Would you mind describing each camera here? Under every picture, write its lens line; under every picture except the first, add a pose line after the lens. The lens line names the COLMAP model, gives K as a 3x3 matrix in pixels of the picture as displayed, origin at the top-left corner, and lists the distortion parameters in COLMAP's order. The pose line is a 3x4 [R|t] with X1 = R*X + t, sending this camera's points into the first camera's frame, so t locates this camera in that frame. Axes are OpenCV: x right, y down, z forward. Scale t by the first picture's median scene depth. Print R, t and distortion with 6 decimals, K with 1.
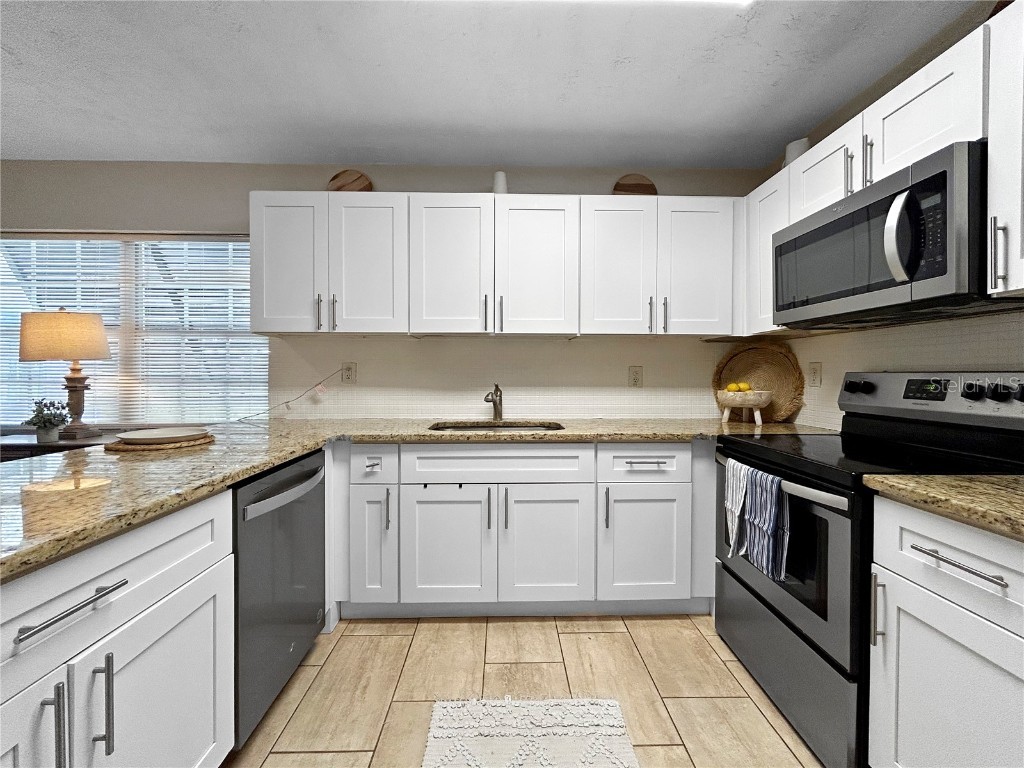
lens RADIAL K [[420.3, 0, 512.4], [0, 420.3, 378.8], [0, 0, 1]] dist [0.001233, 0.000351]
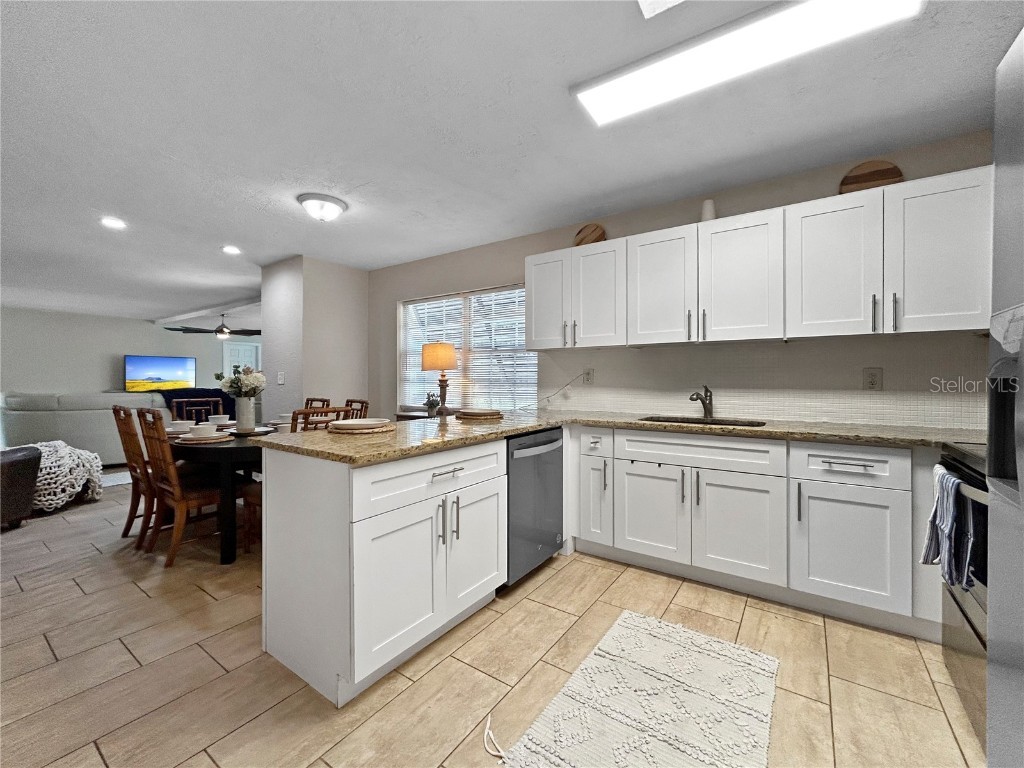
lens RADIAL K [[420.3, 0, 512.4], [0, 420.3, 378.8], [0, 0, 1]] dist [0.001233, 0.000351]
pose [[0.808156, -0.001662, -0.588966, 0.262592], [-0.005936, 0.999922, -0.010966, 0.011775], [0.588938, 0.012358, 0.808083, -0.283116]]
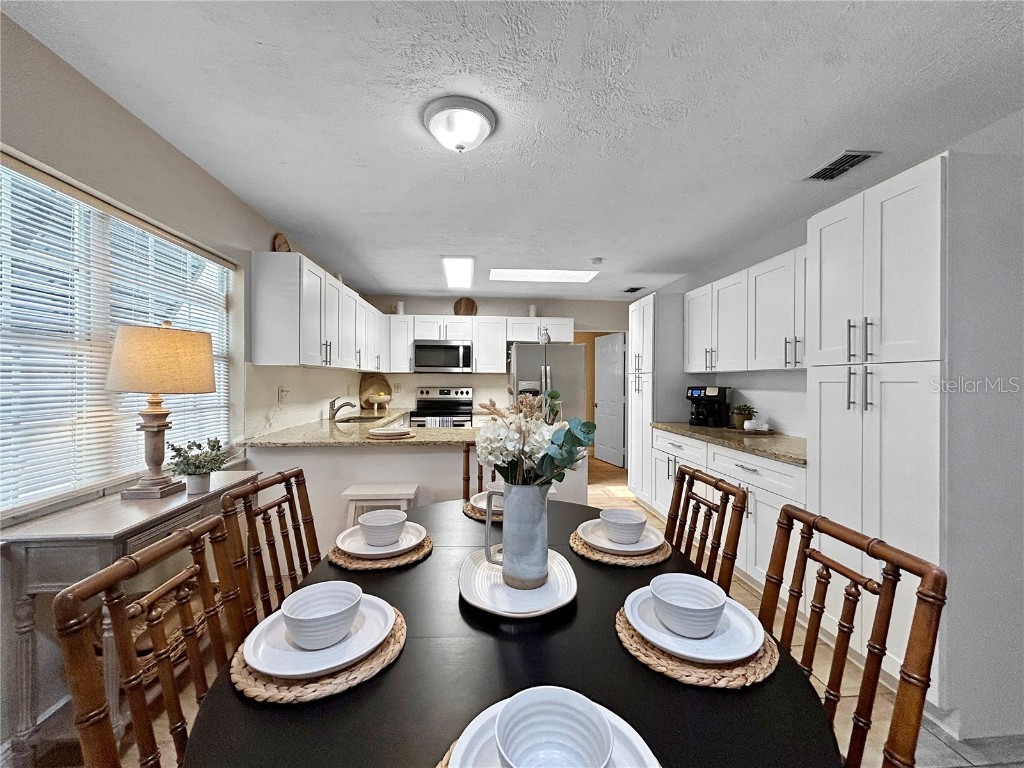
lens RADIAL K [[417.8, 0, 508.7], [0, 417.8, 372.9], [0, 0, 1]] dist [0.000466, 0.000165]
pose [[-0.068602, 0.014346, 0.997541, -2.224530], [0.007433, 0.999876, -0.013868, -0.073261], [-0.997616, 0.006464, -0.068700, 0.525038]]
